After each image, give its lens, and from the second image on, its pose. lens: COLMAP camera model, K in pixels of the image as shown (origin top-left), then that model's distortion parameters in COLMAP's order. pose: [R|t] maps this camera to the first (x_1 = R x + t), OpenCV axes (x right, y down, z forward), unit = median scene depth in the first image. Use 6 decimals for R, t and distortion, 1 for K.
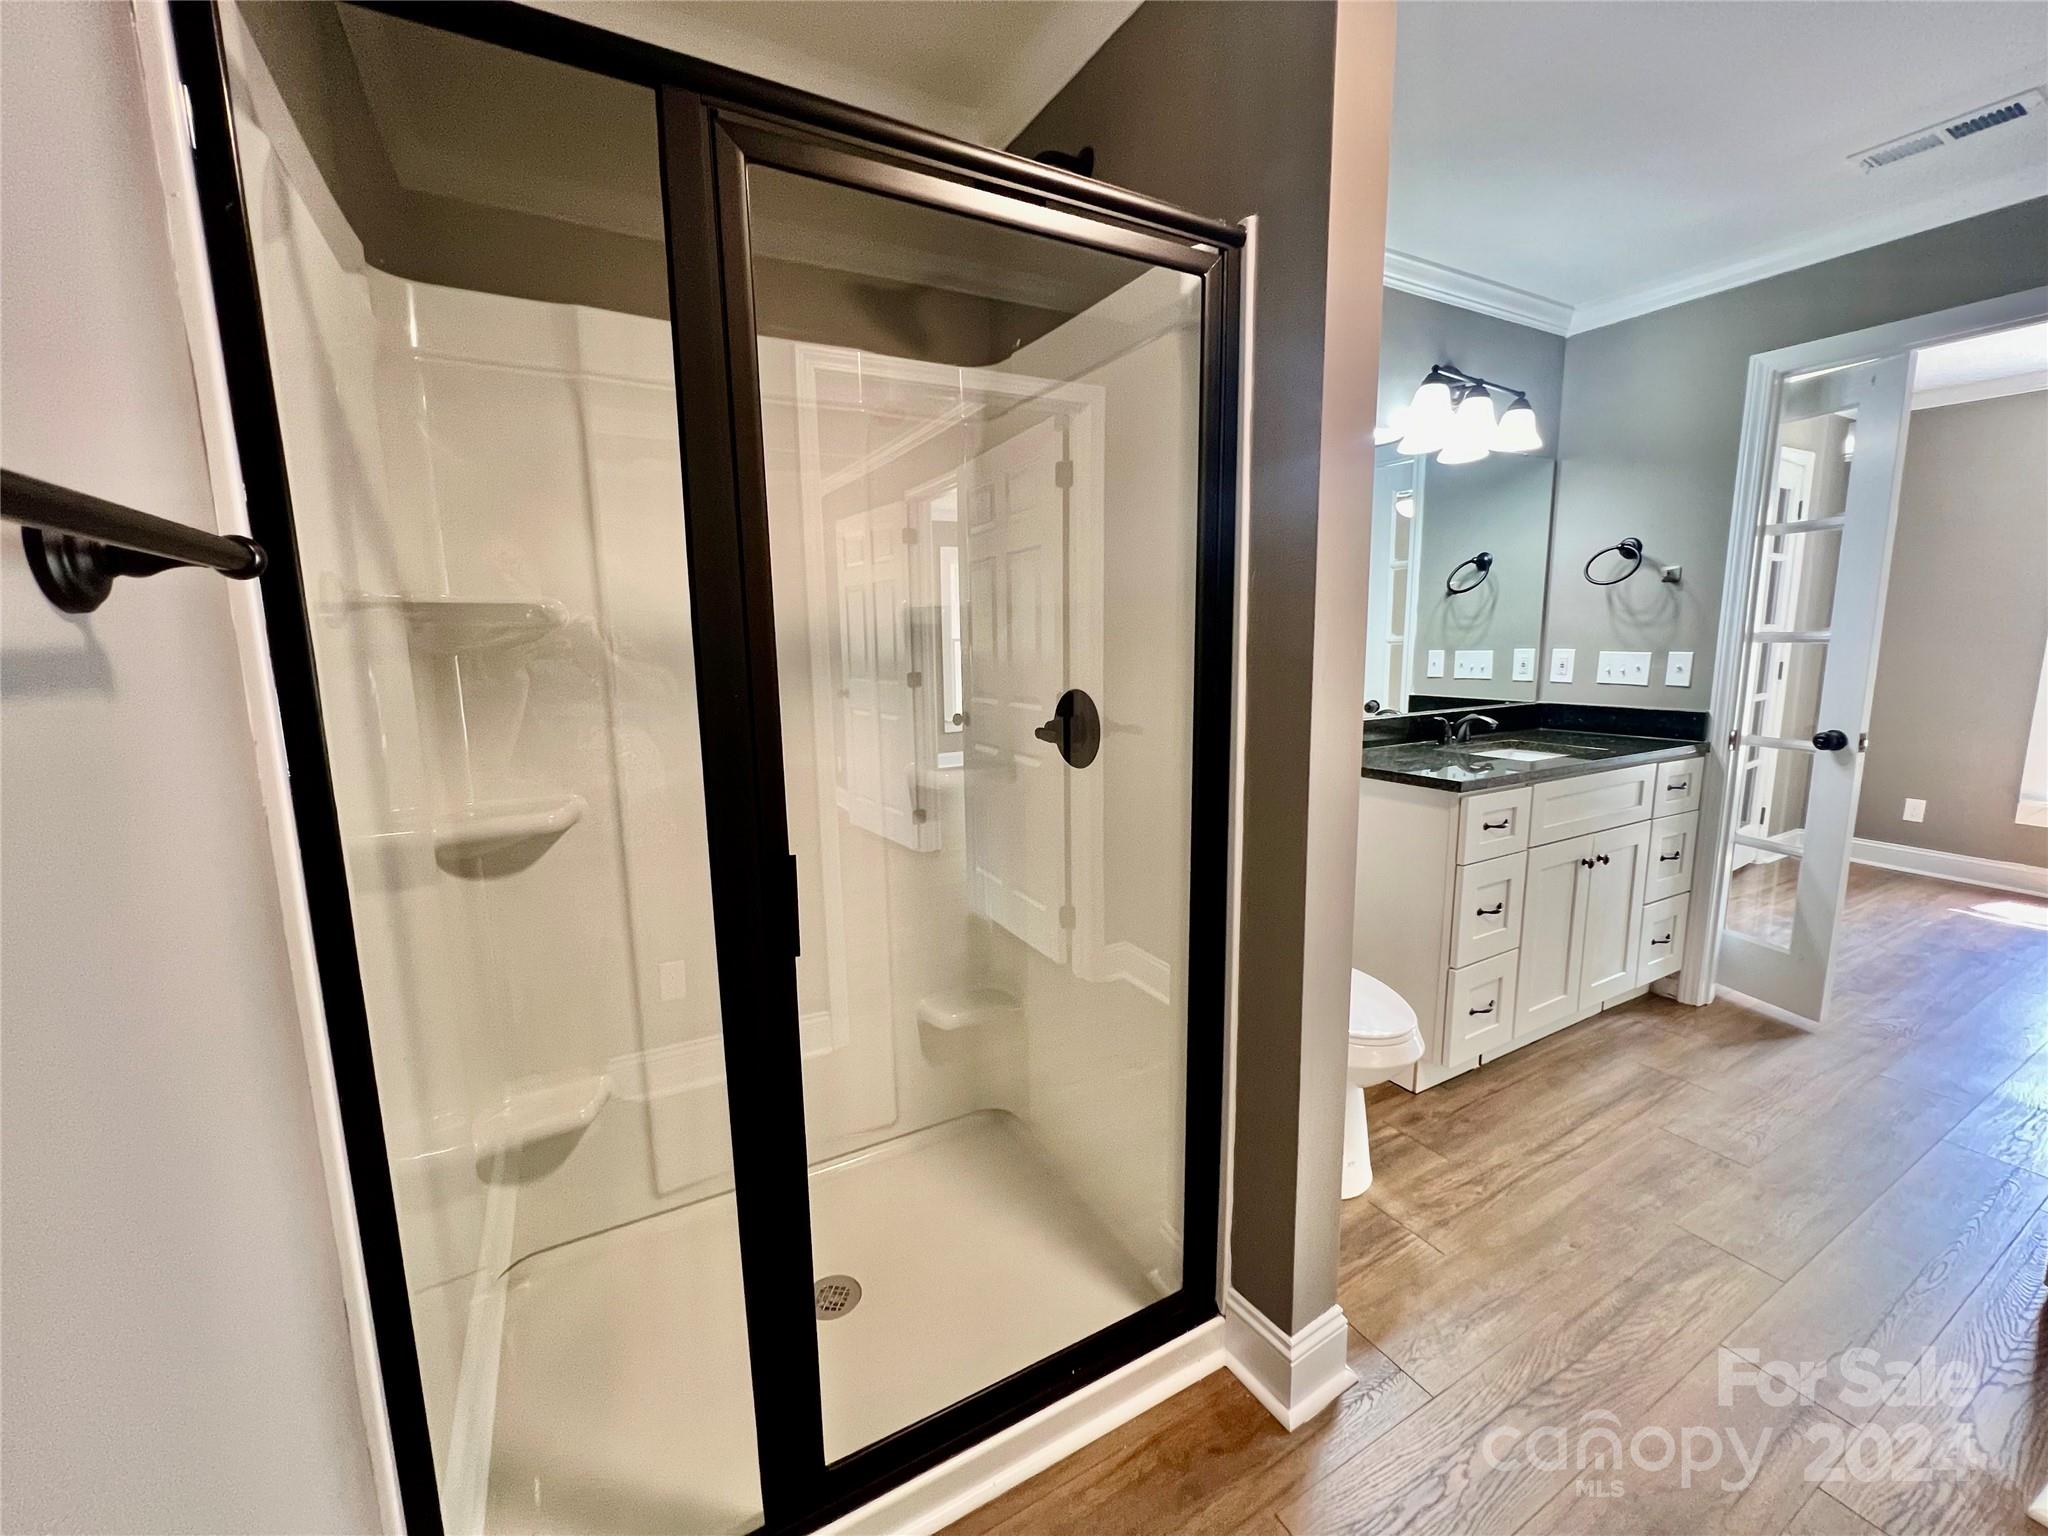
lens RADIAL K [[821.3, 0, 1020.8], [0, 821.3, 765.0], [0, 0, 1]] dist [-0.003958, 0.001367]
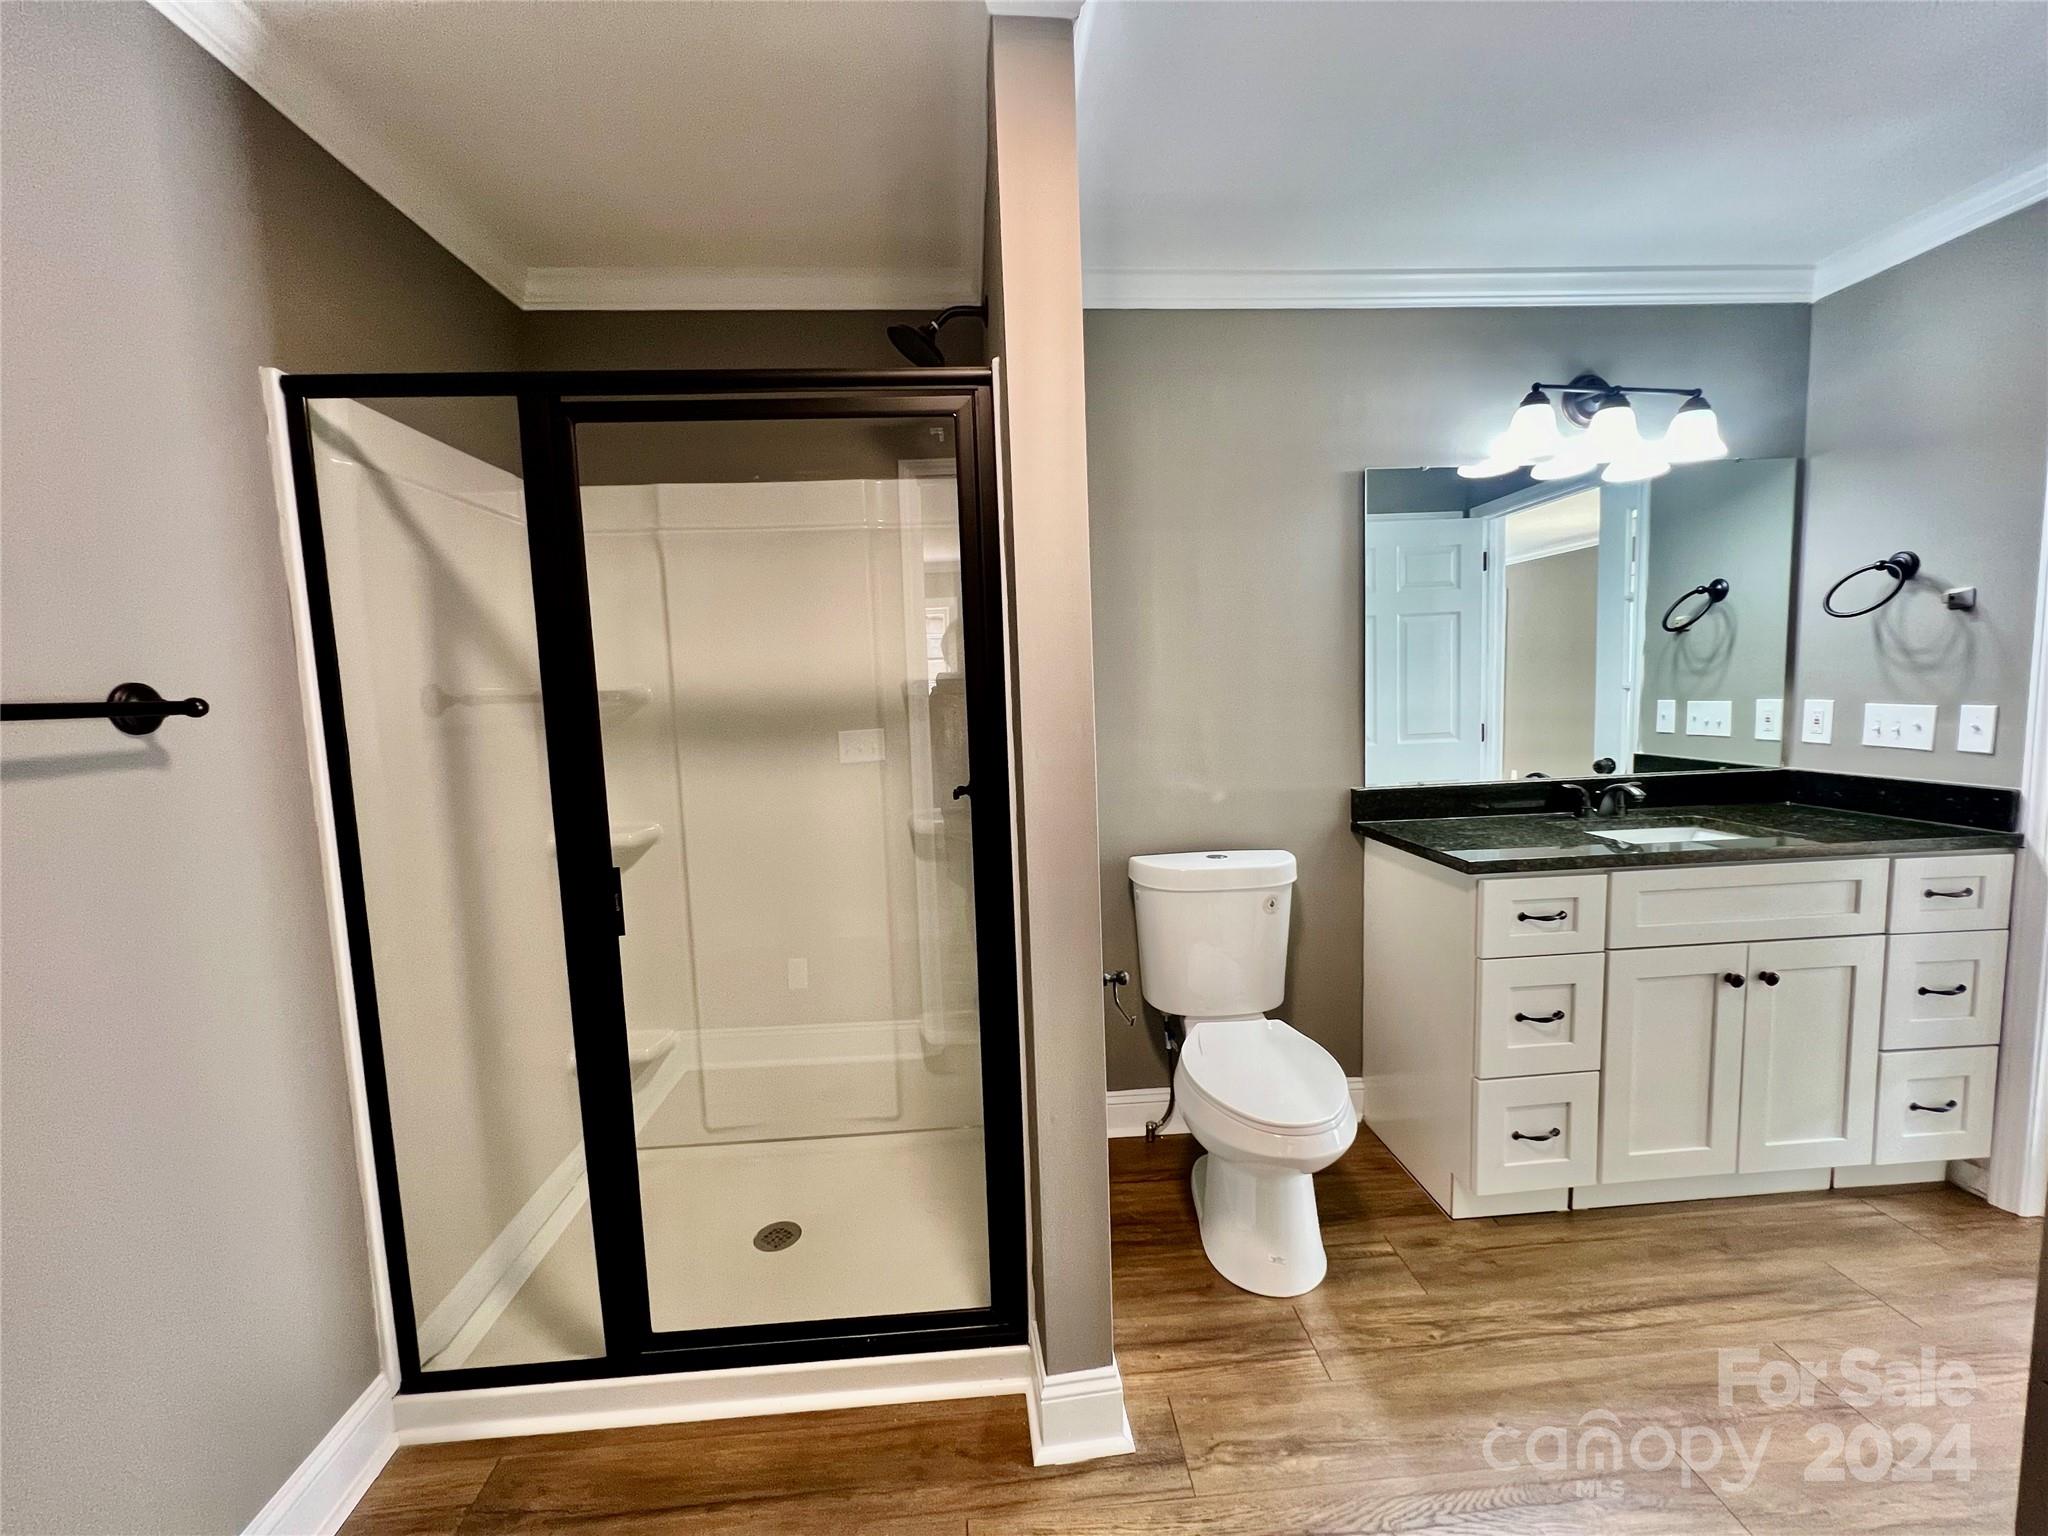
lens RADIAL K [[821.3, 0, 1023.1], [0, 821.3, 764.6], [0, 0, 1]] dist [-0.003958, 0.001367]
pose [[0.902212, 0.024096, -0.430620, 0.361264], [-0.044706, 0.998285, -0.037804, -0.021745], [0.428971, 0.053359, 0.901741, -0.001842]]
